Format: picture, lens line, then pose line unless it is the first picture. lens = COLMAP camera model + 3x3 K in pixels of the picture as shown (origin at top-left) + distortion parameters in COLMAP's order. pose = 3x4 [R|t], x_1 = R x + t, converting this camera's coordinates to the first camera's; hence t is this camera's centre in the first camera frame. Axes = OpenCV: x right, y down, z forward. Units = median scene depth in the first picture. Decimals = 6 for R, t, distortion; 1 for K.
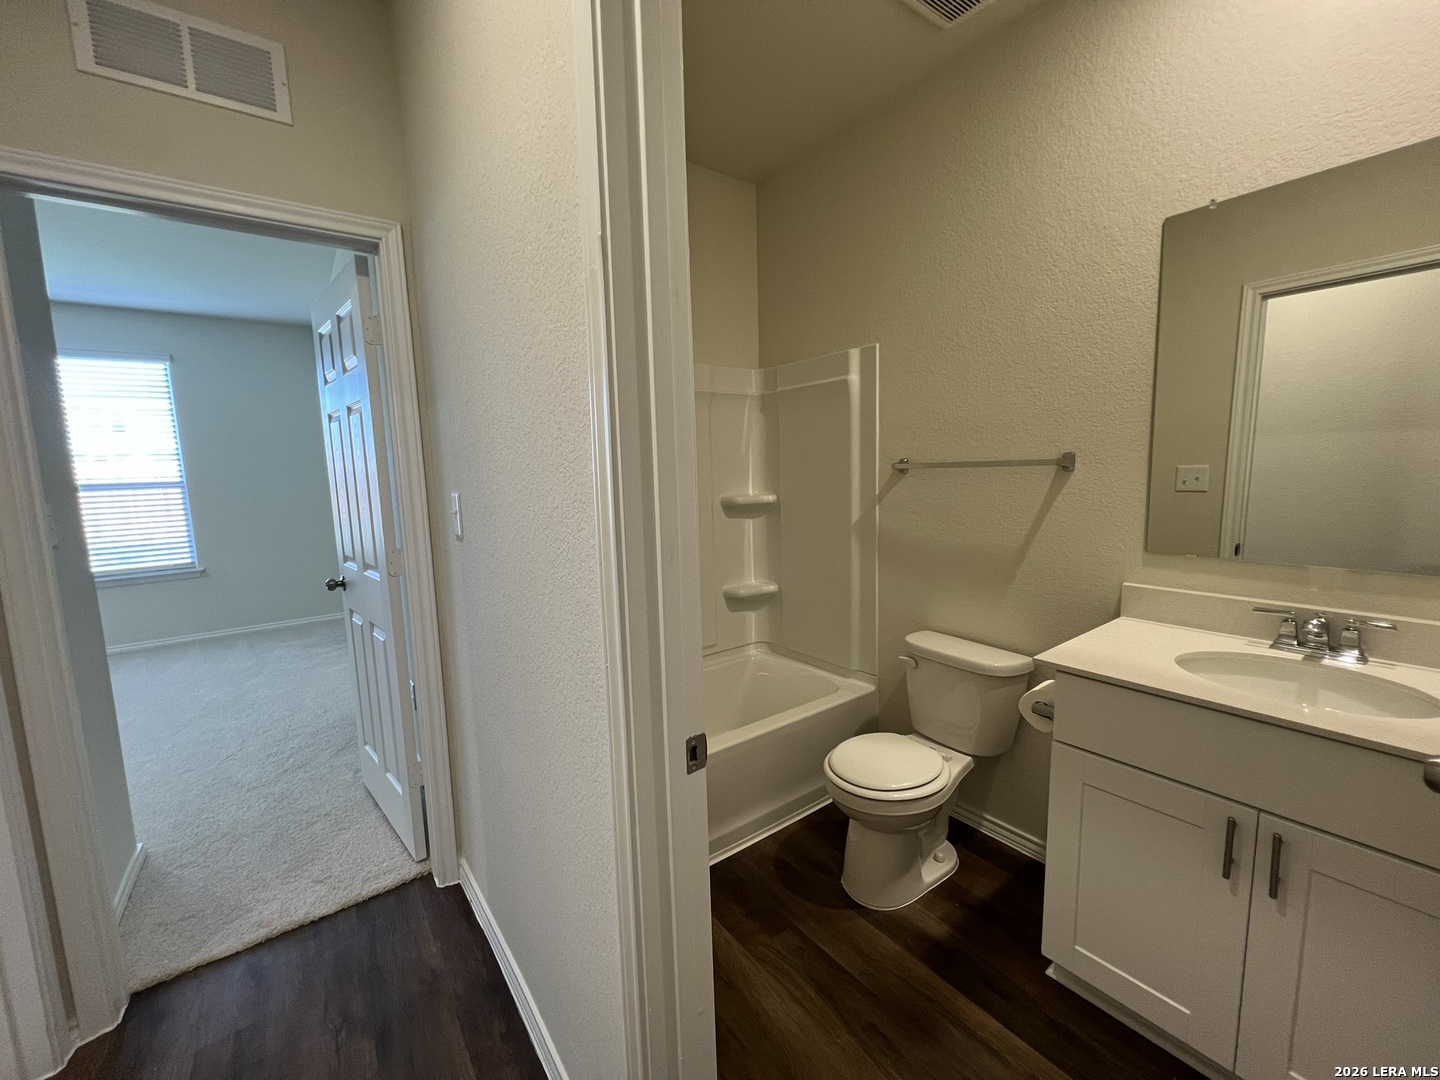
lens RADIAL K [[581.3, 0, 715.8], [0, 581.3, 538.8], [0, 0, 1]] dist [-0.003550, 0.001374]
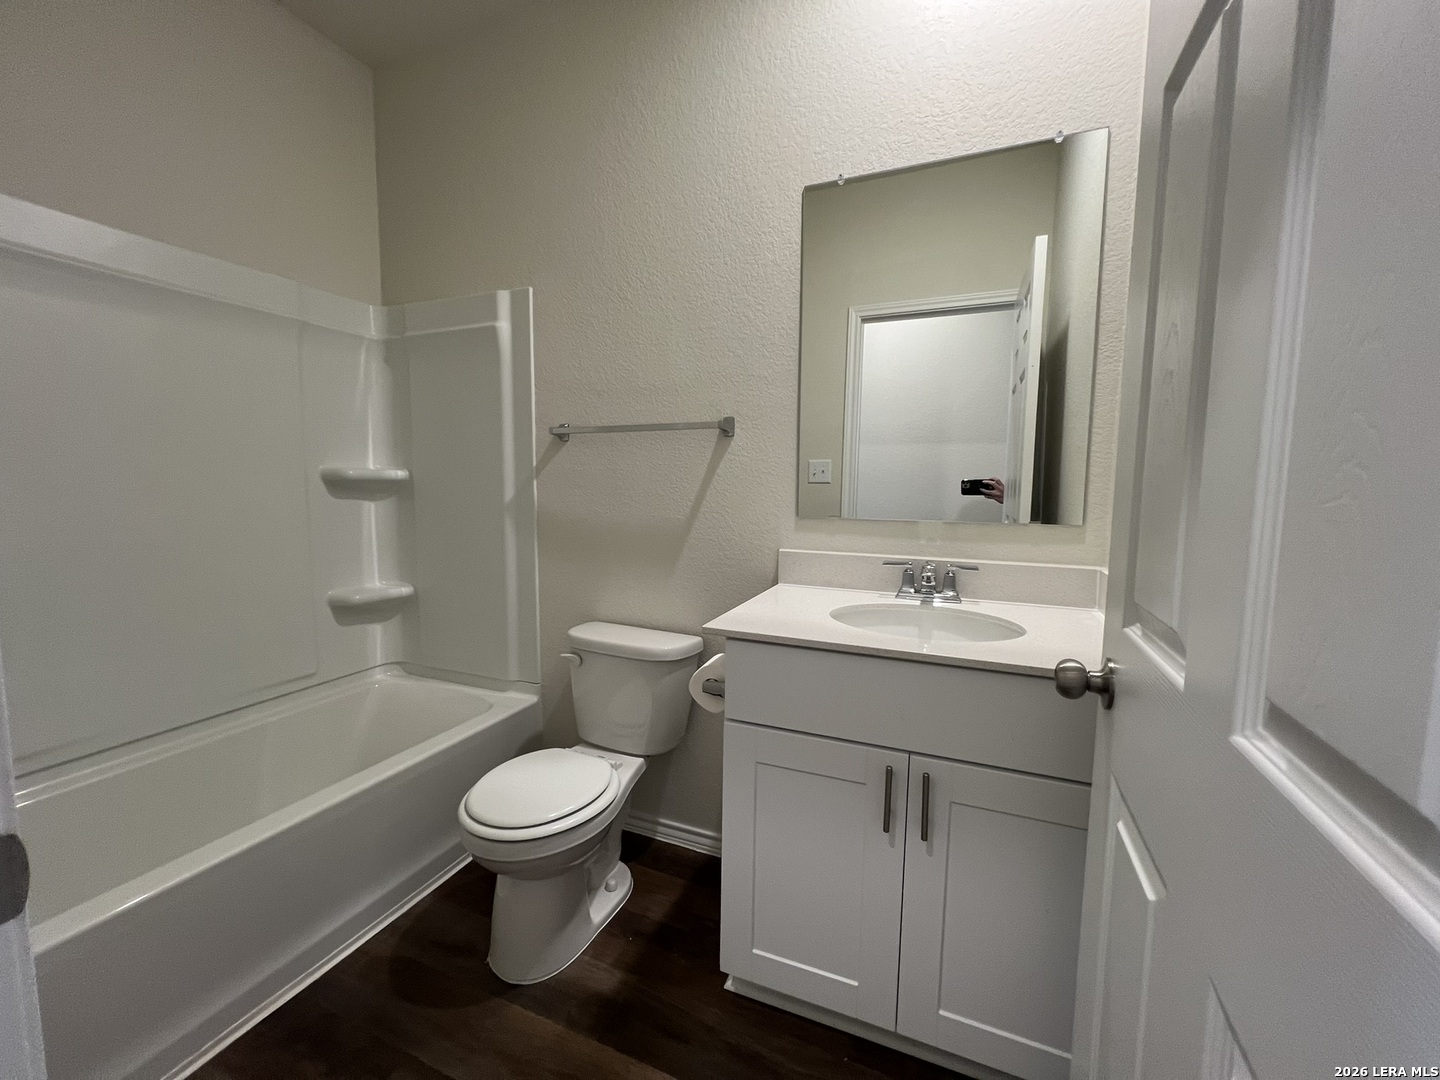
lens RADIAL K [[581.3, 0, 725.2], [0, 581.3, 536.8], [0, 0, 1]] dist [-0.003550, 0.001374]
pose [[0.854645, -0.011234, 0.519092, 0.102520], [0.027659, 0.999331, -0.023910, 0.072511], [-0.518476, 0.034793, 0.854384, 0.191061]]
